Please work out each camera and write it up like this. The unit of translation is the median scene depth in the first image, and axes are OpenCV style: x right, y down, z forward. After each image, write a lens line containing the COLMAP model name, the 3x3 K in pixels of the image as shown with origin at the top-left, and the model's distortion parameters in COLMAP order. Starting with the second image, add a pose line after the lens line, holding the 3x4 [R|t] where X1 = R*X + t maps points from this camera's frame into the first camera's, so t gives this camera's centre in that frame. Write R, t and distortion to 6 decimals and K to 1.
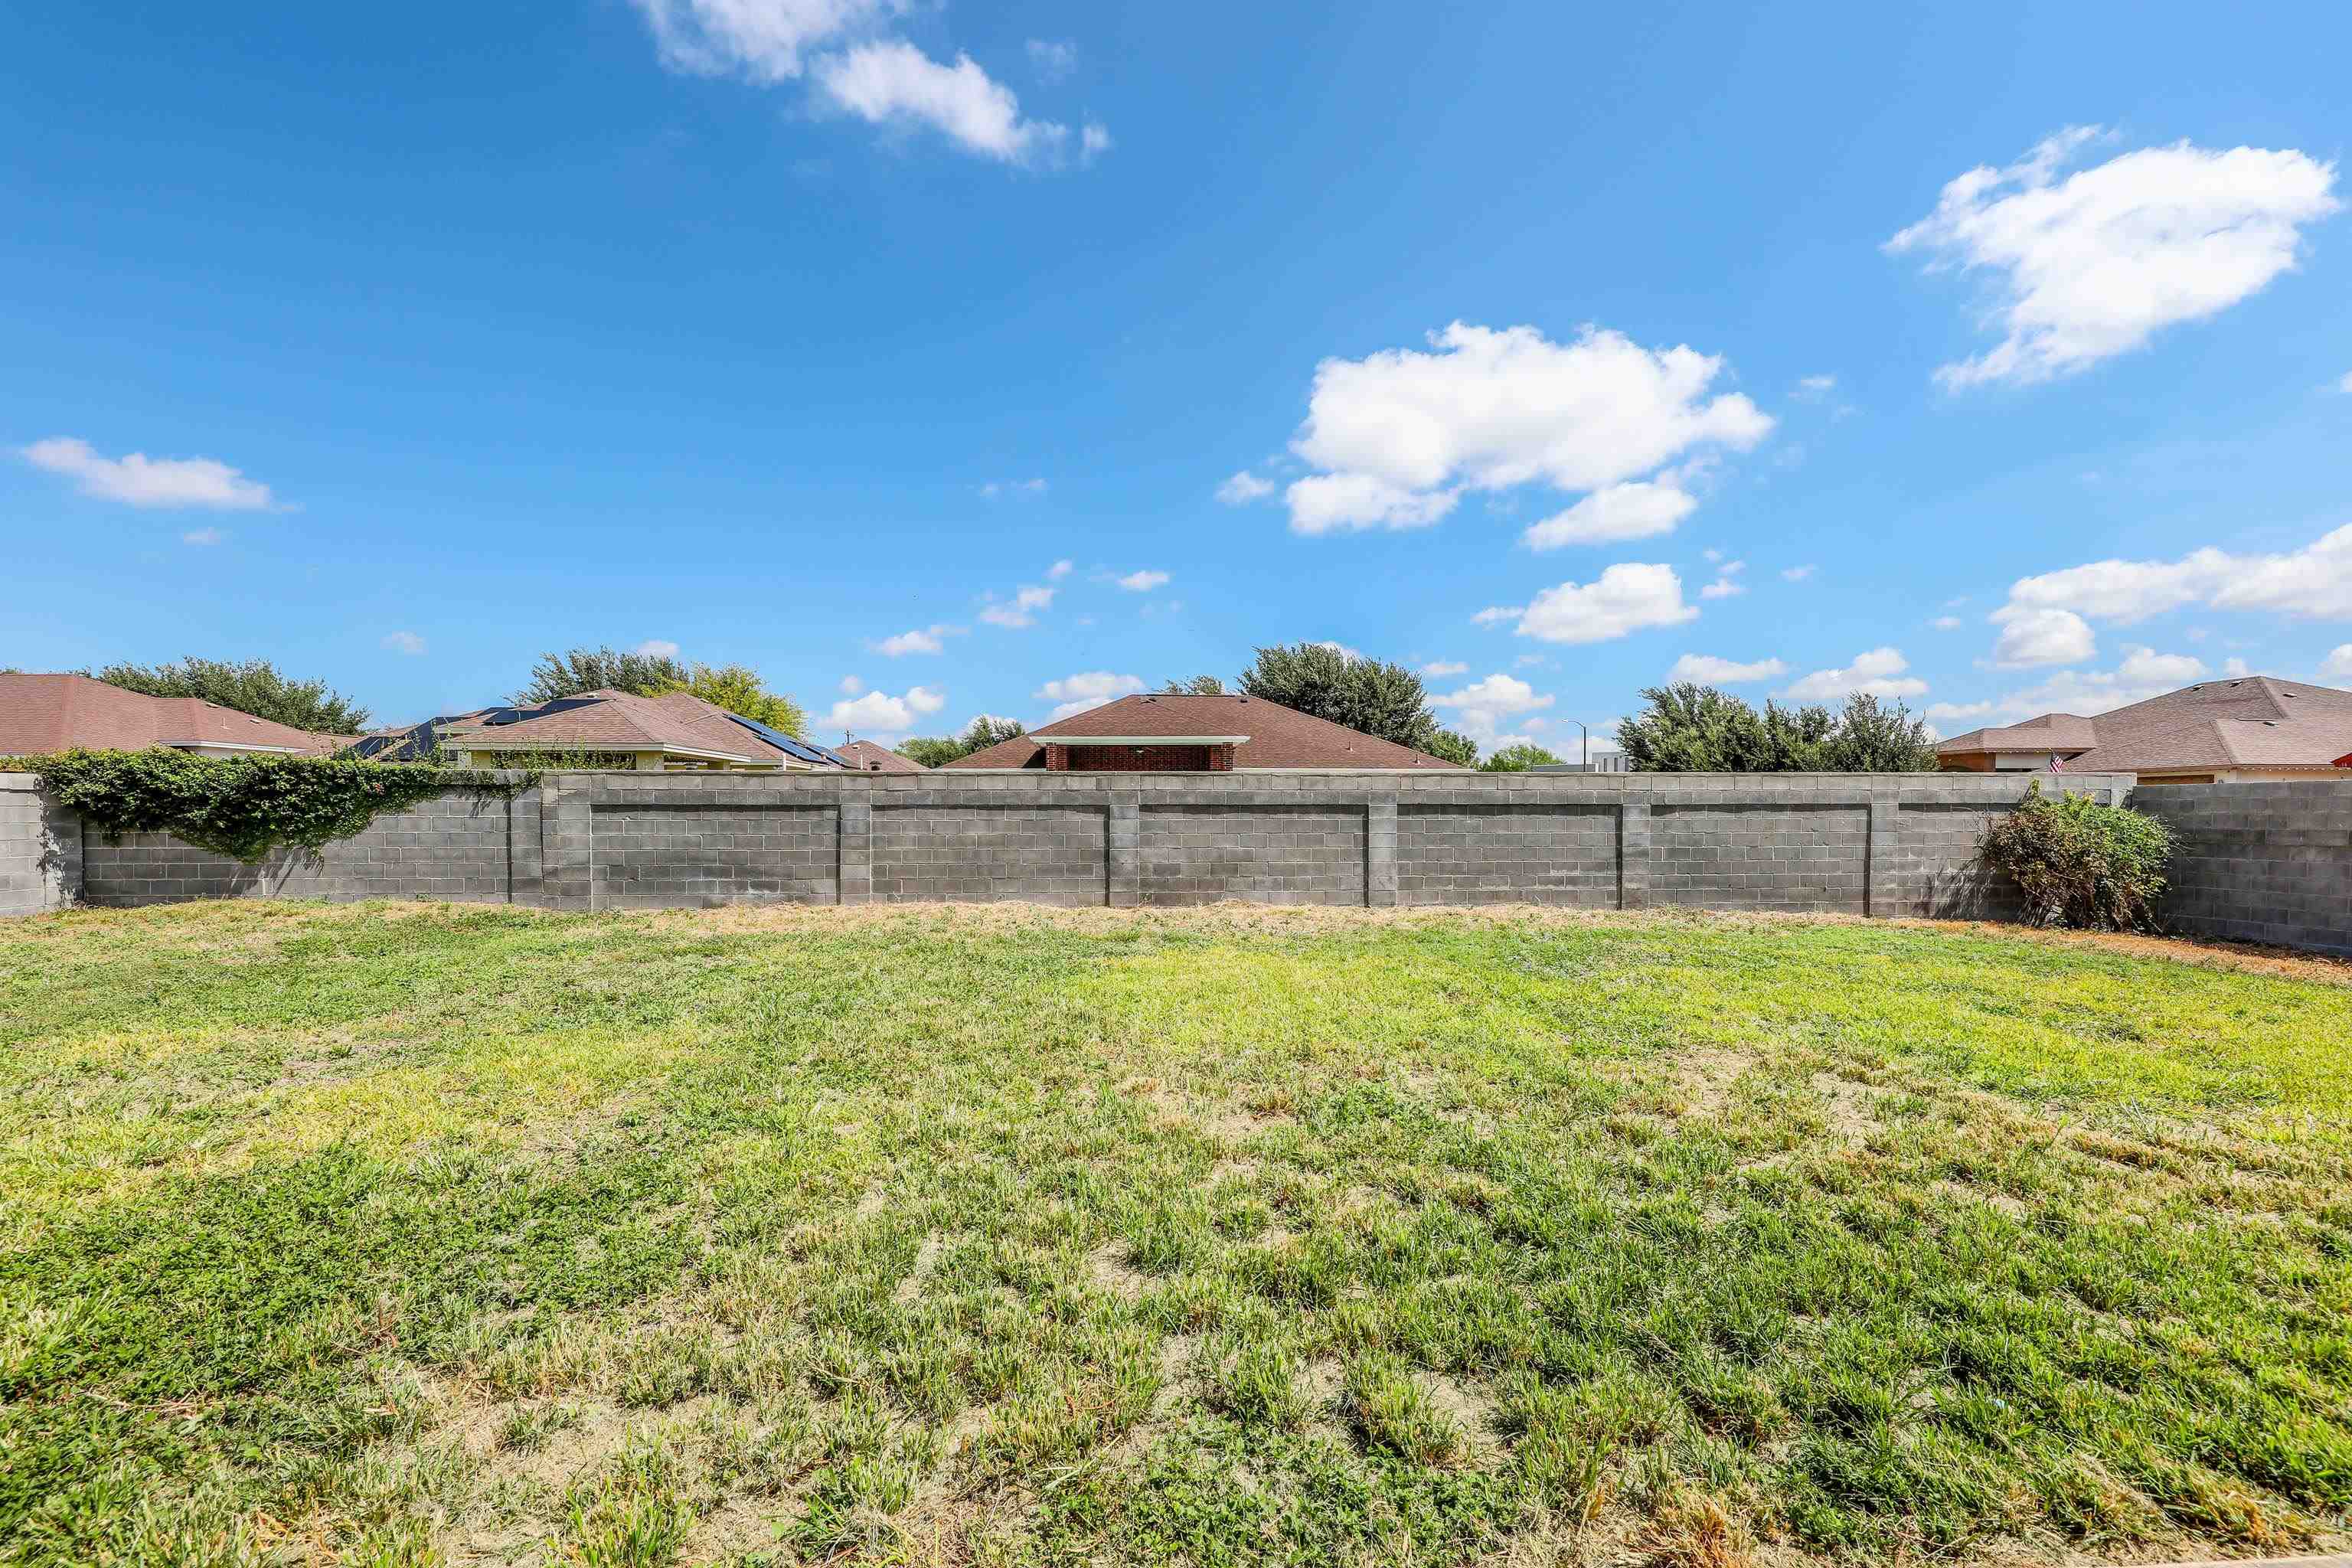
lens RADIAL K [[934.0, 0, 1171.9], [0, 934.0, 797.4], [0, 0, 1]] dist [0.011612, -0.002197]
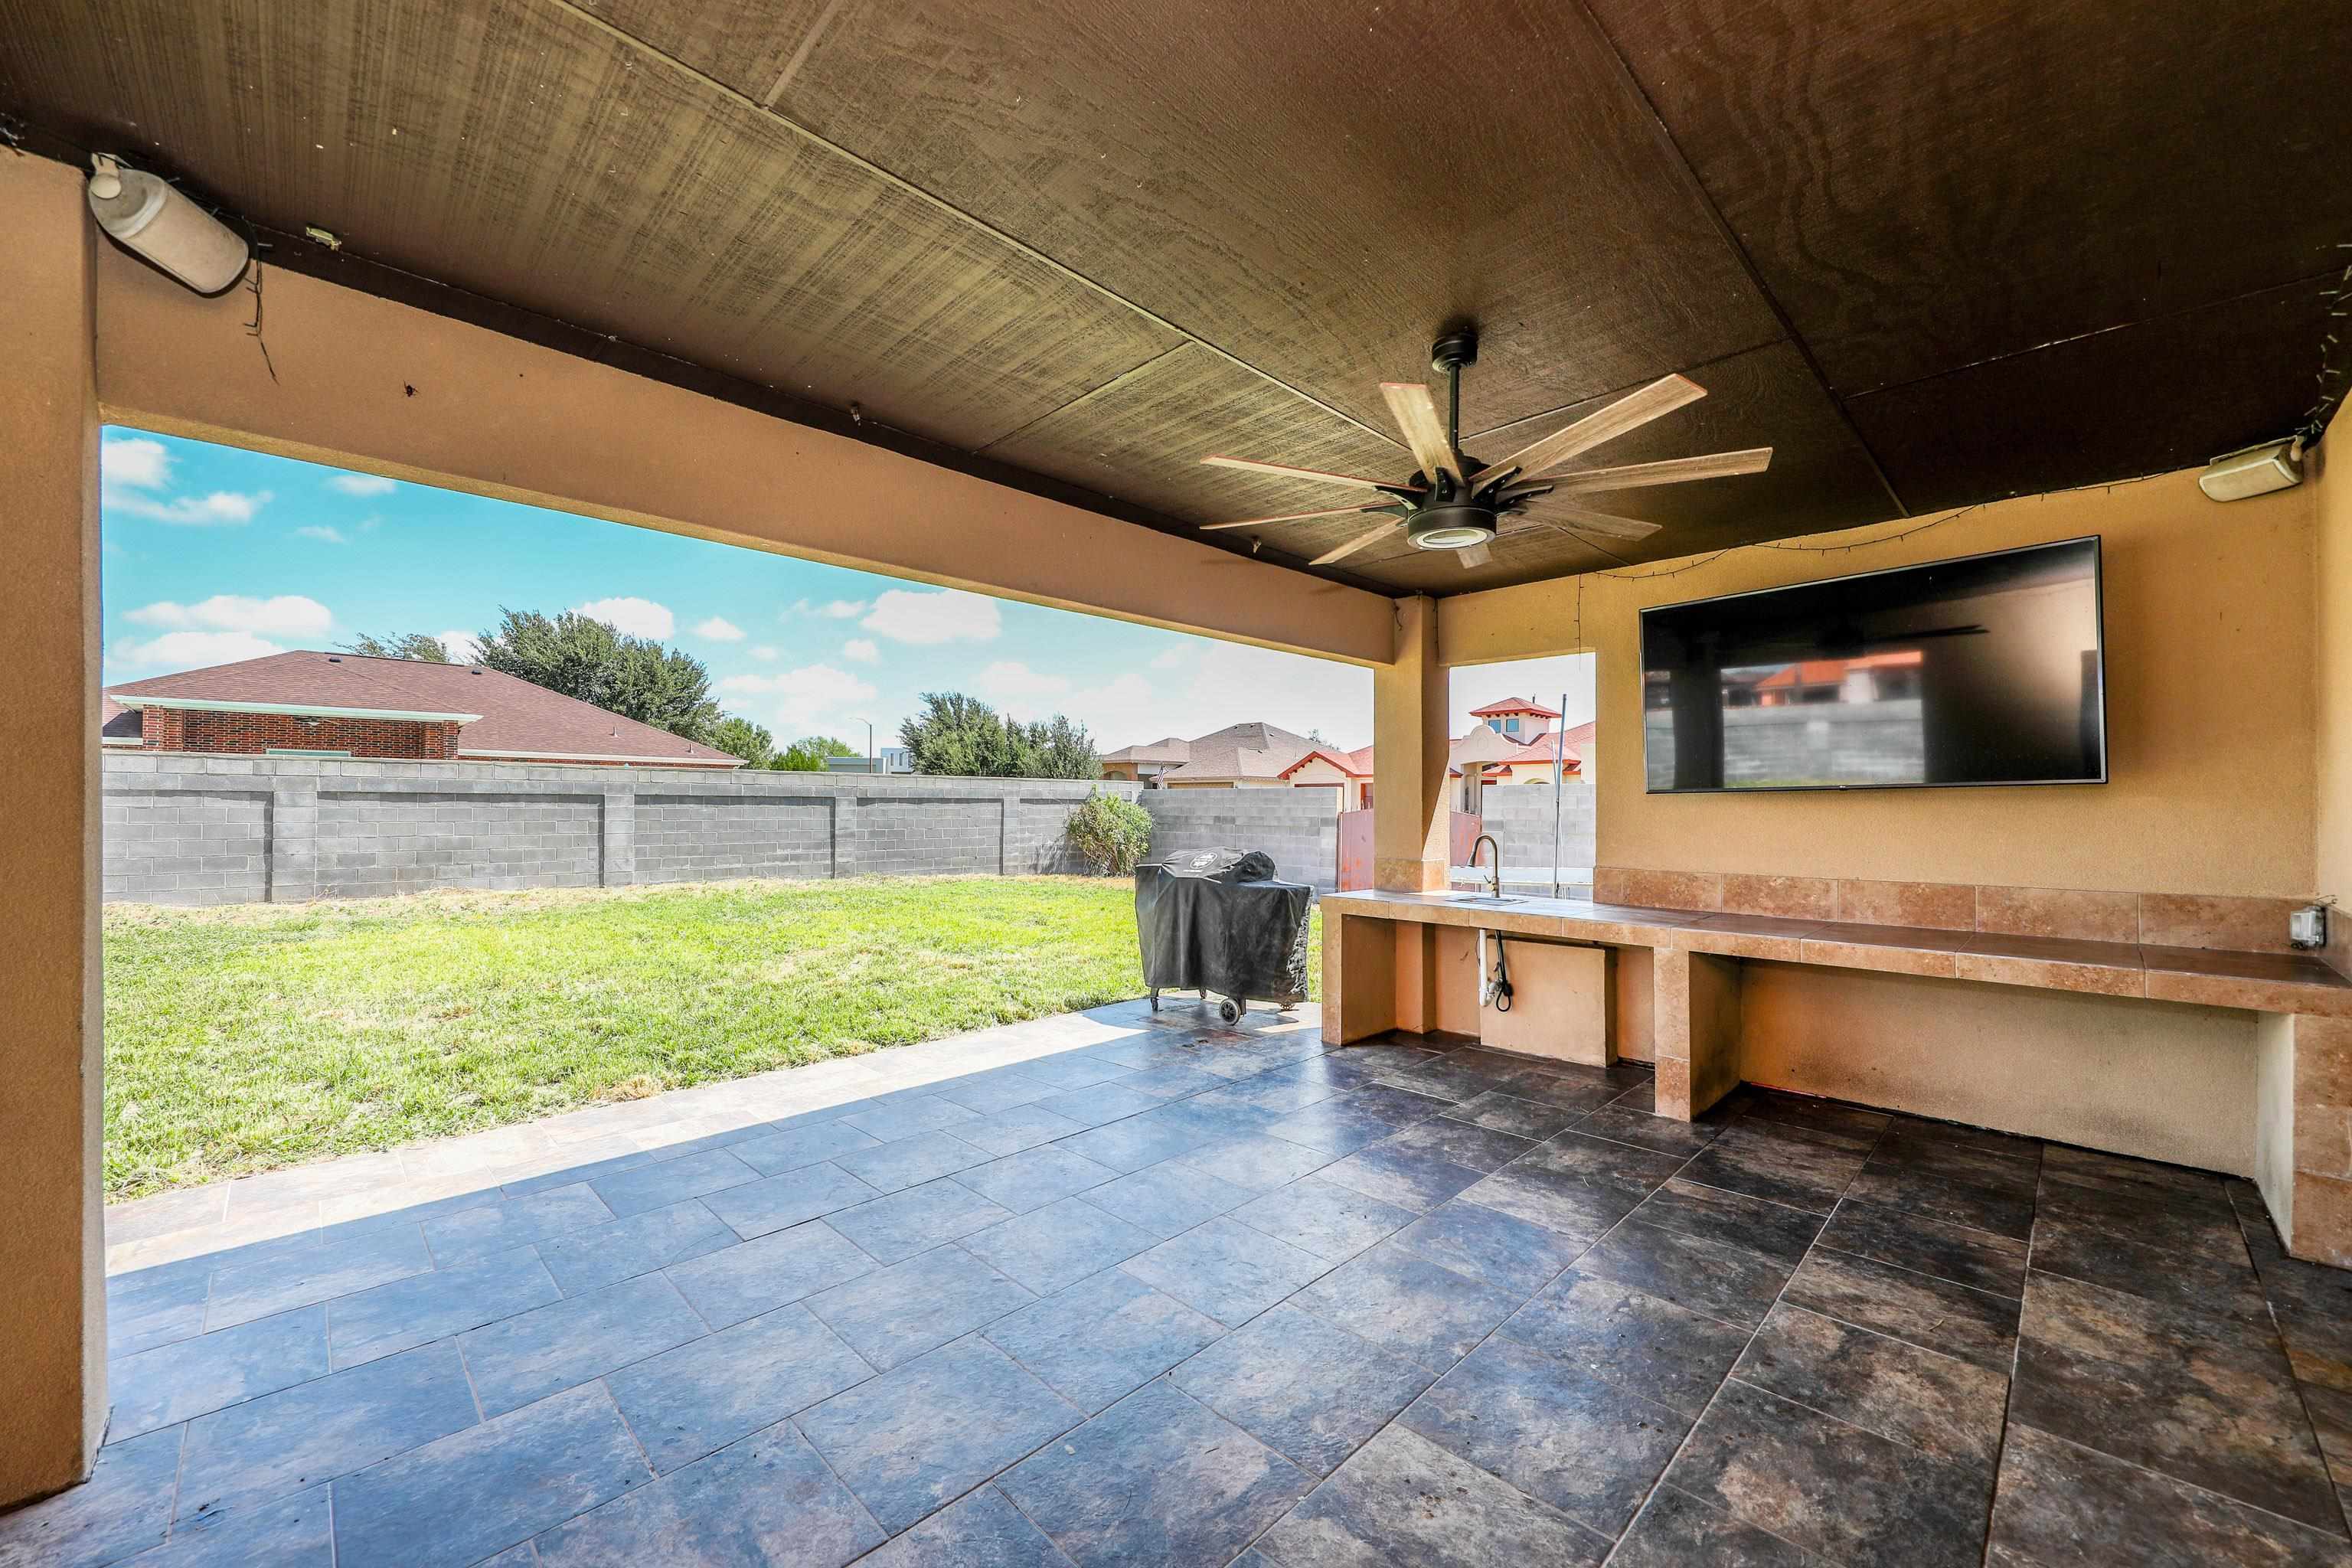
lens RADIAL K [[934.0, 0, 1192.8], [0, 934.0, 797.7], [0, 0, 1]] dist [0.011612, -0.002197]
pose [[0.751411, 0.010590, 0.659749, 0.001189], [-0.018384, 0.999819, 0.004890, -0.006907], [-0.659578, -0.015803, 0.751470, -0.291347]]
